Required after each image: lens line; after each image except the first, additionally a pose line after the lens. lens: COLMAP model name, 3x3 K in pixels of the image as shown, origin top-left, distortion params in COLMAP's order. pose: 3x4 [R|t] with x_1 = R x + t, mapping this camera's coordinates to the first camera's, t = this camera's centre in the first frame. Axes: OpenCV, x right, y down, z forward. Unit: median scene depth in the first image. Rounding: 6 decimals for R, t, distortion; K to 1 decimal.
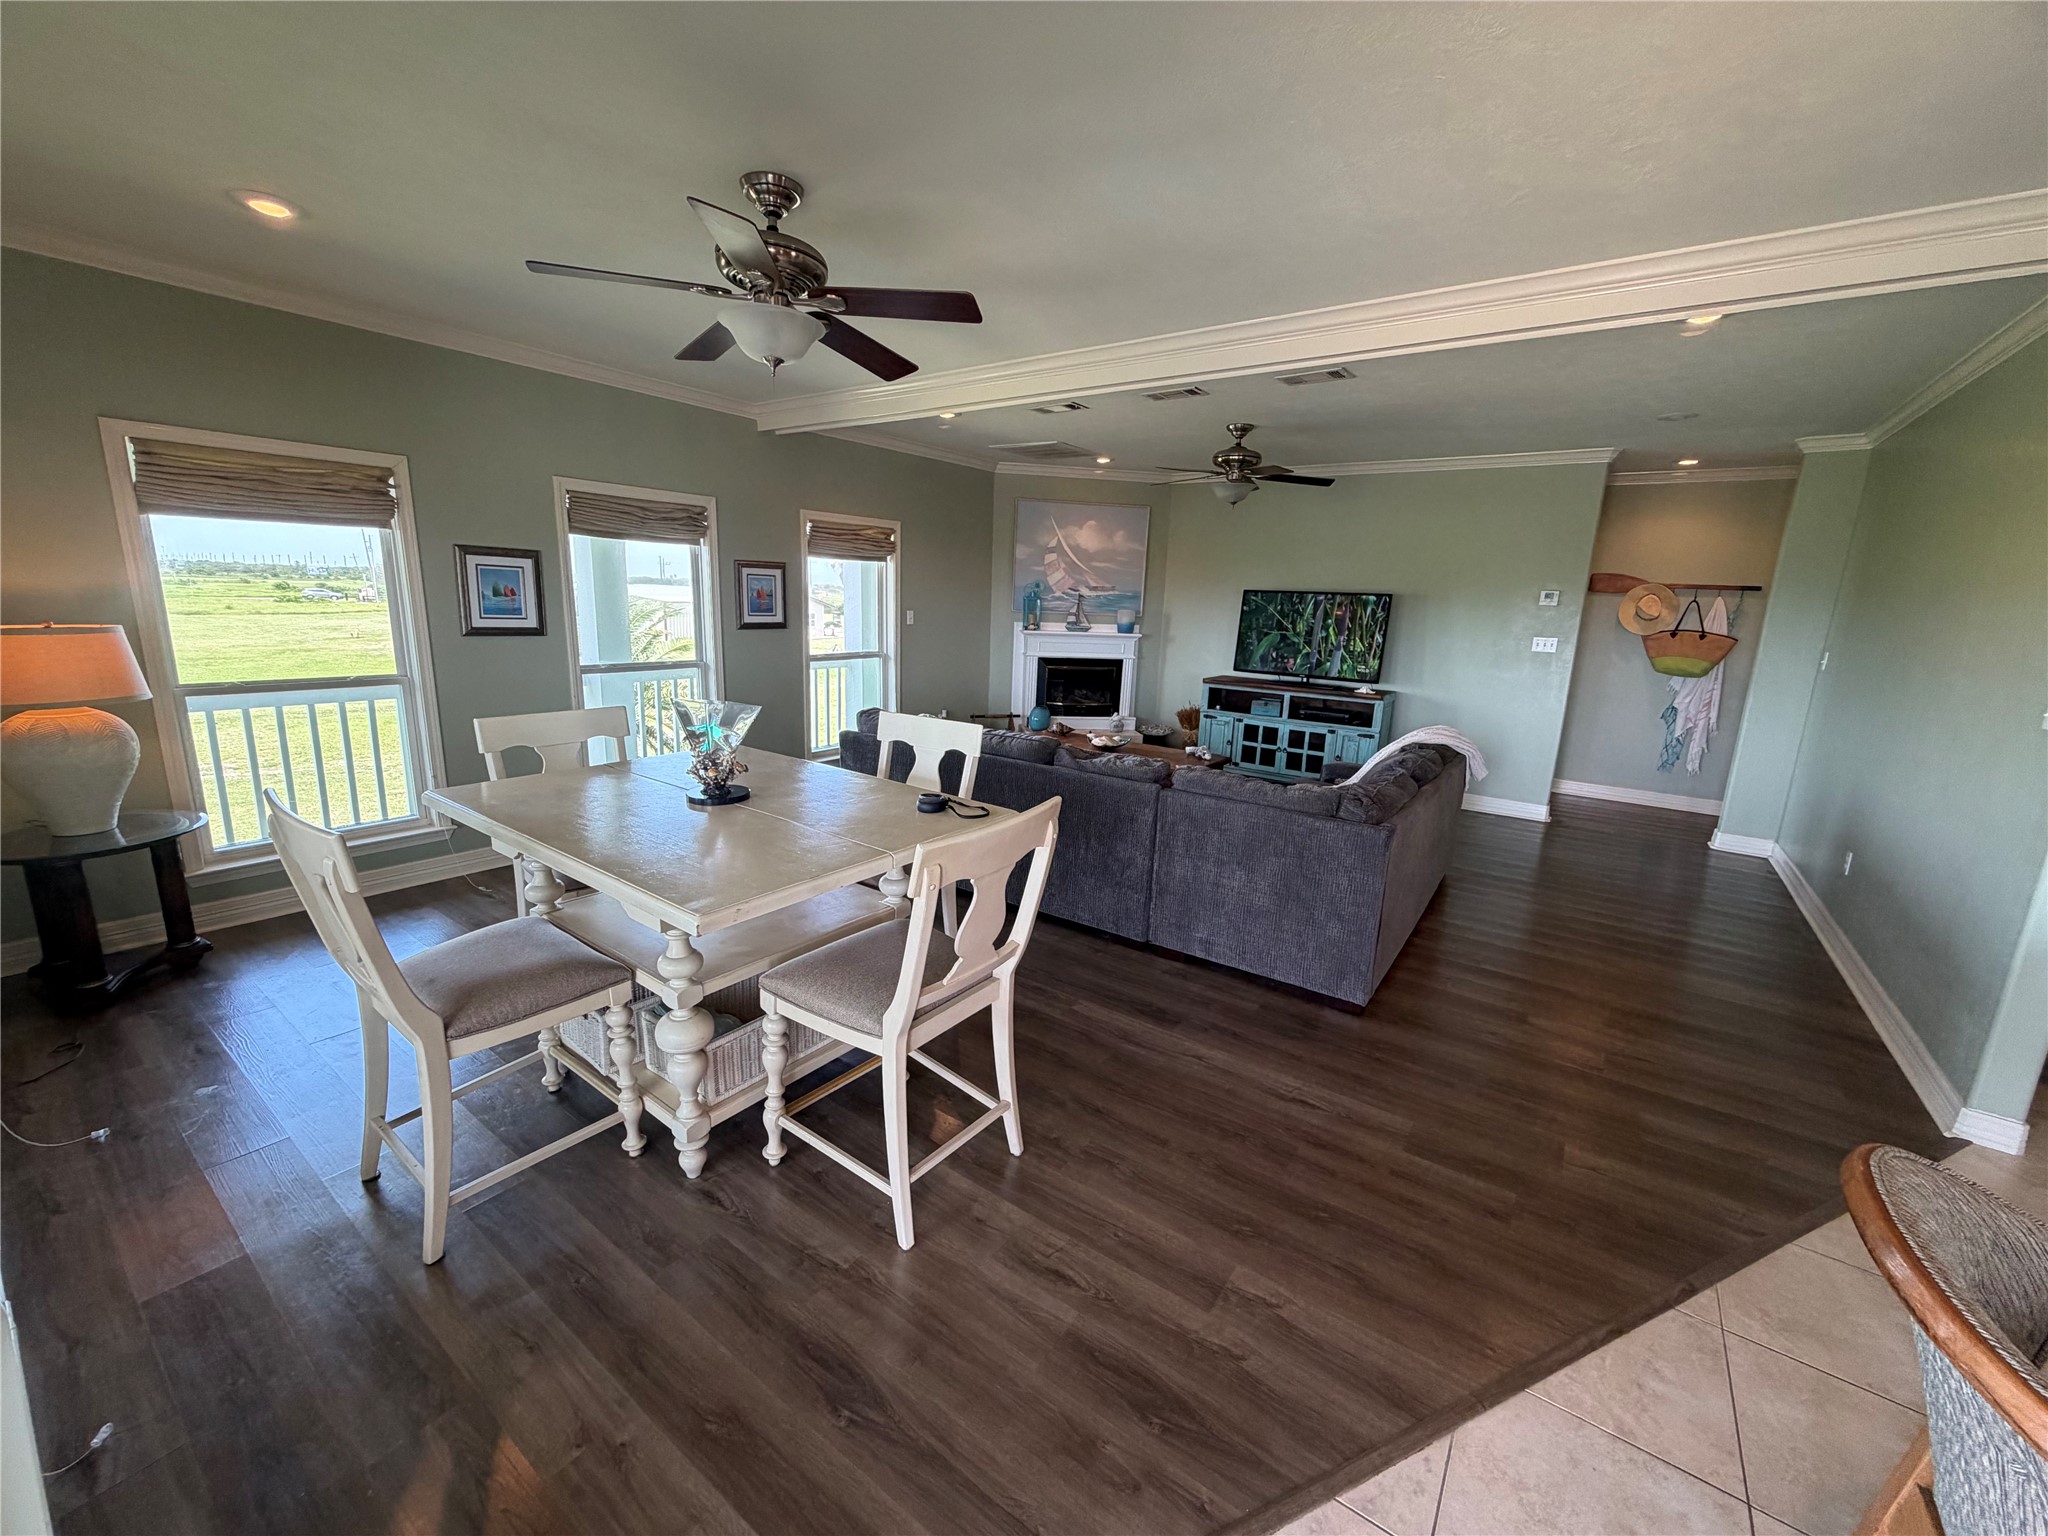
lens RADIAL K [[813.8, 0, 1024.1], [0, 813.8, 767.3], [0, 0, 1]] dist [-0.000324, 0.000312]
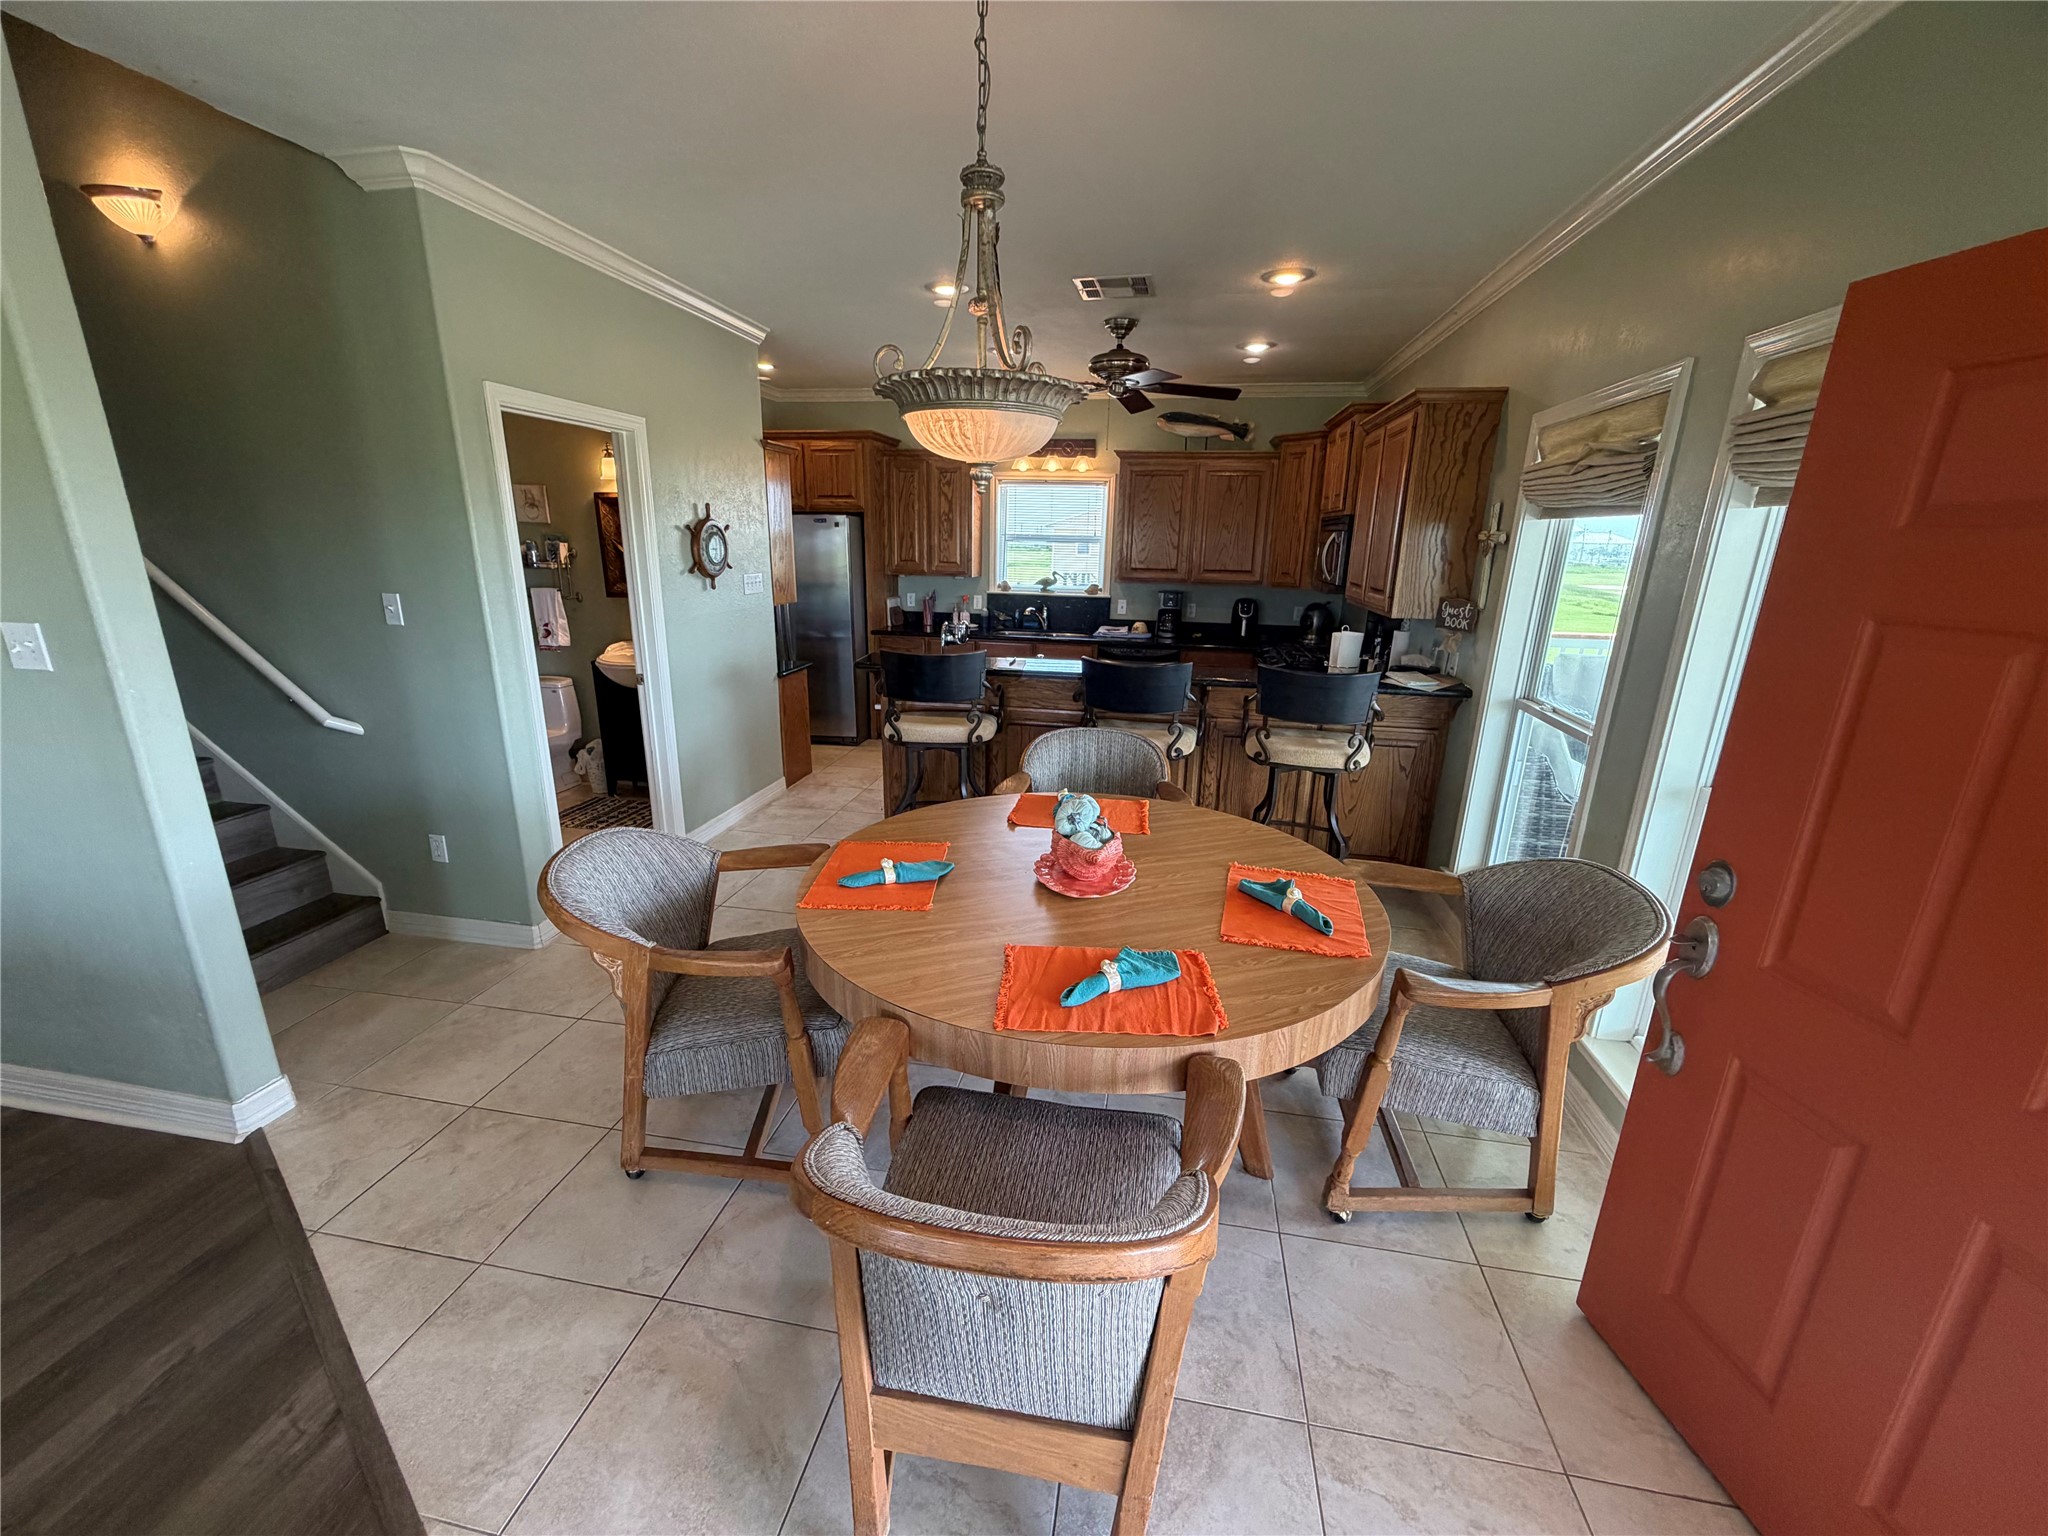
lens RADIAL K [[813.8, 0, 1019.9], [0, 813.8, 768.6], [0, 0, 1]] dist [-0.000324, 0.000312]
pose [[-0.427094, -0.292618, 0.855550, 0.067966], [0.155800, 0.908221, 0.388409, -0.041963], [-0.890684, 0.299182, -0.342306, 0.177430]]
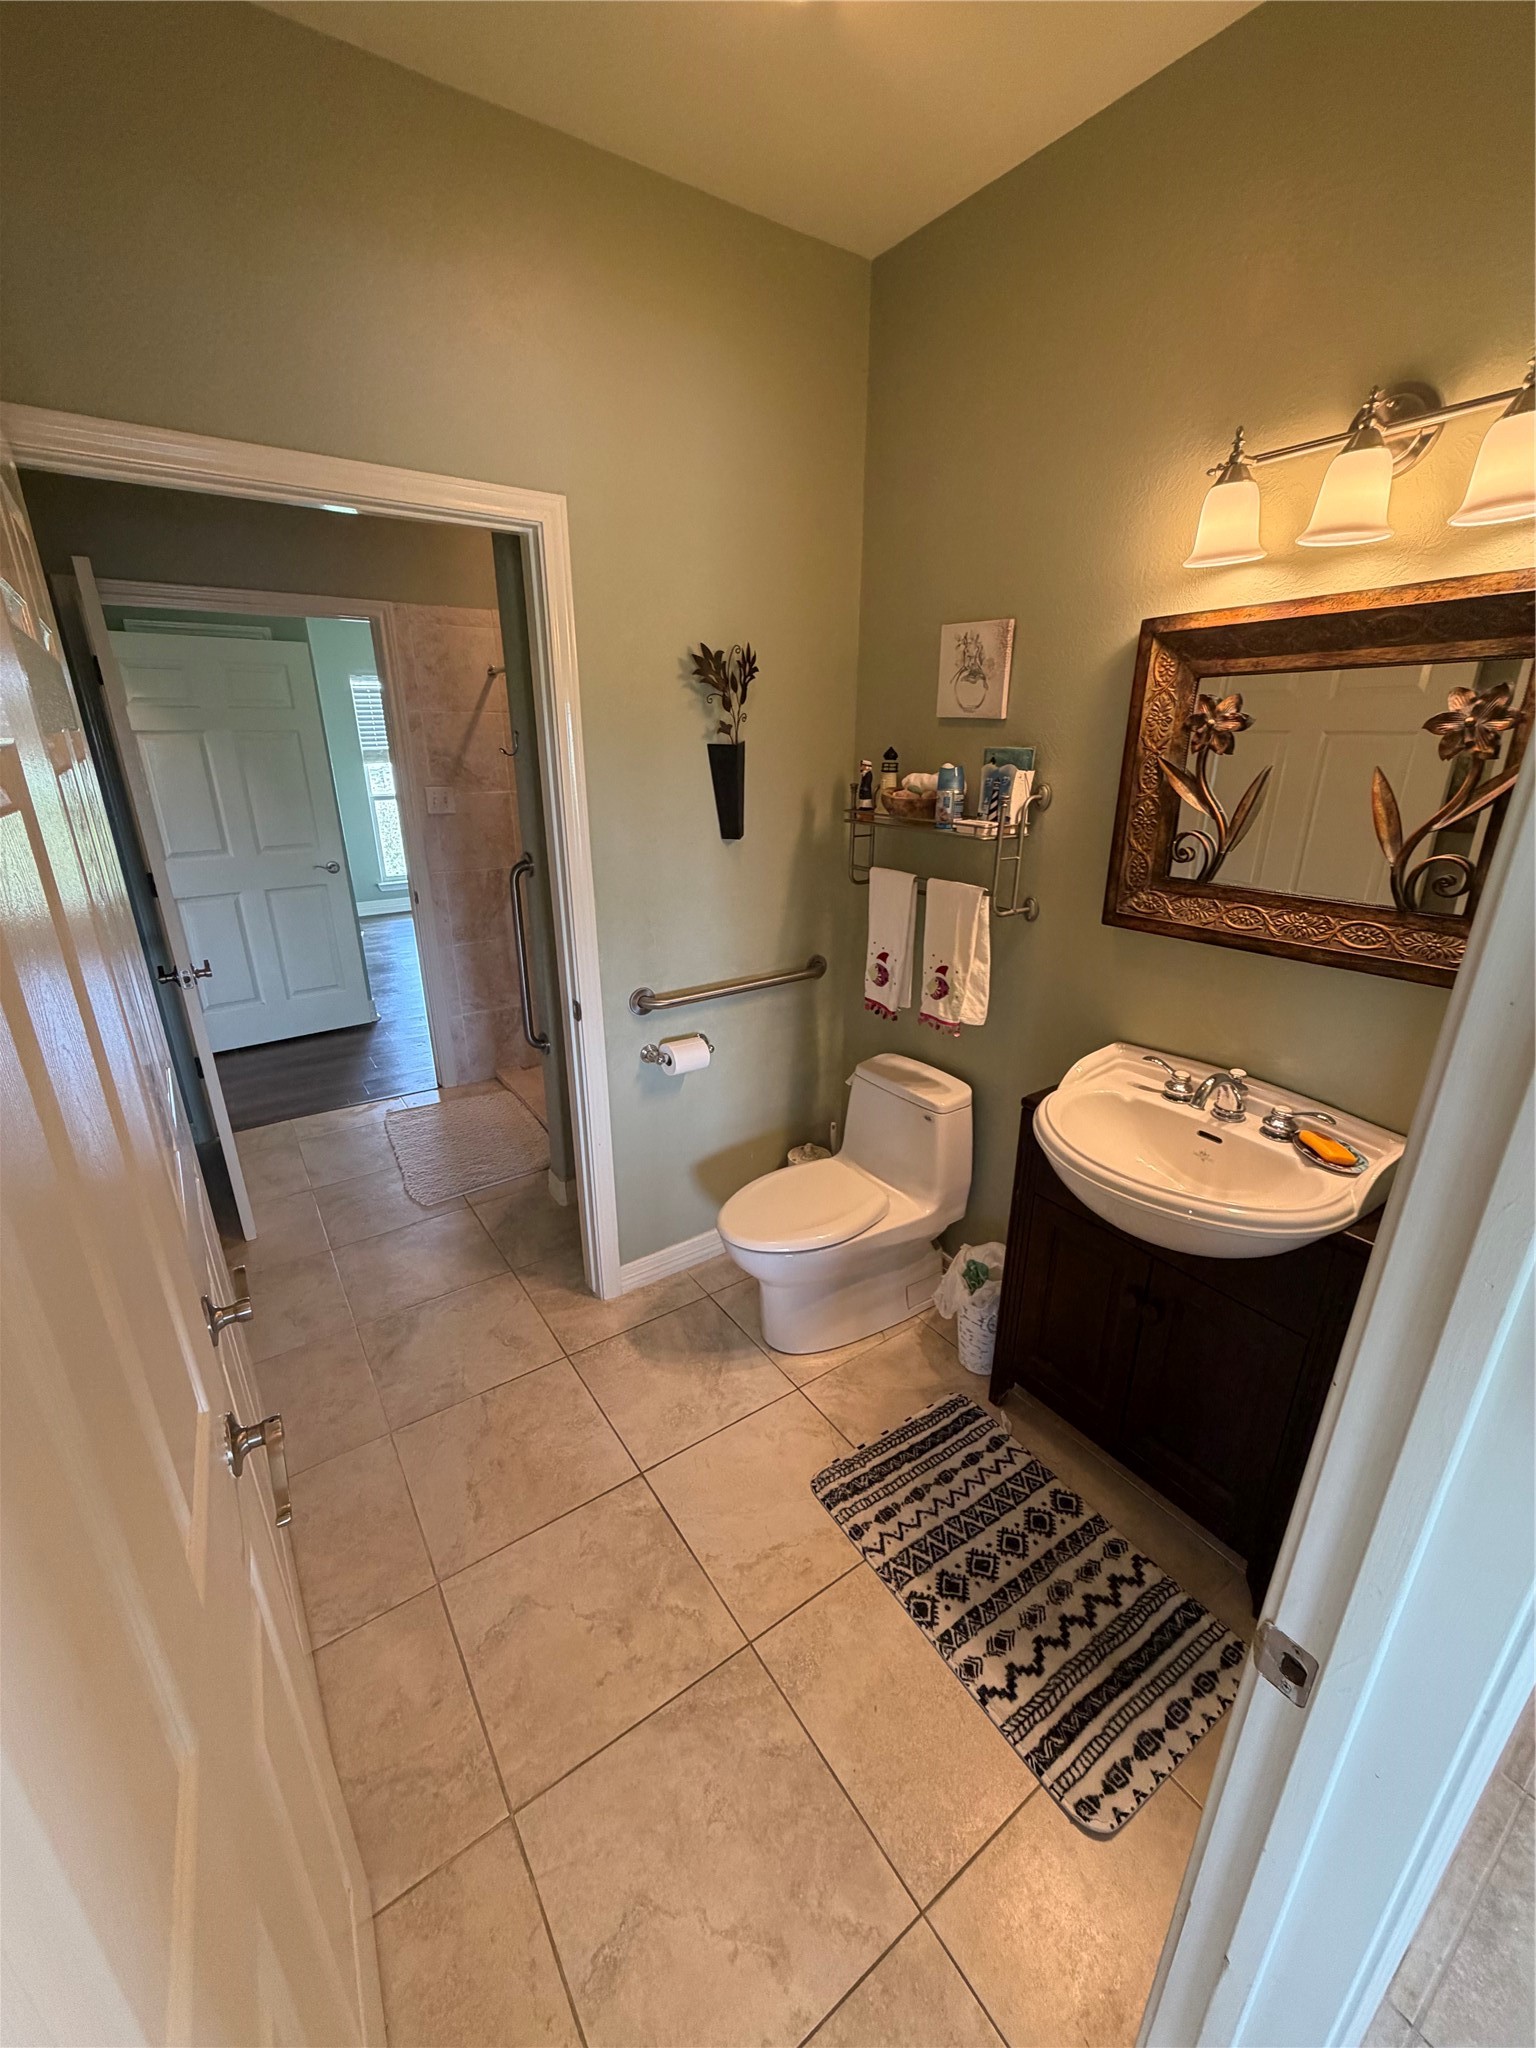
lens RADIAL K [[813.8, 0, 770.3], [0, 813.8, 1022.6], [0, 0, 1]] dist [-0.000324, 0.000312]
pose [[0.327896, -0.356437, 0.874892, 0.641555], [0.210935, 0.930336, 0.299970, -0.027335], [-0.920864, 0.086186, 0.380238, 0.214395]]
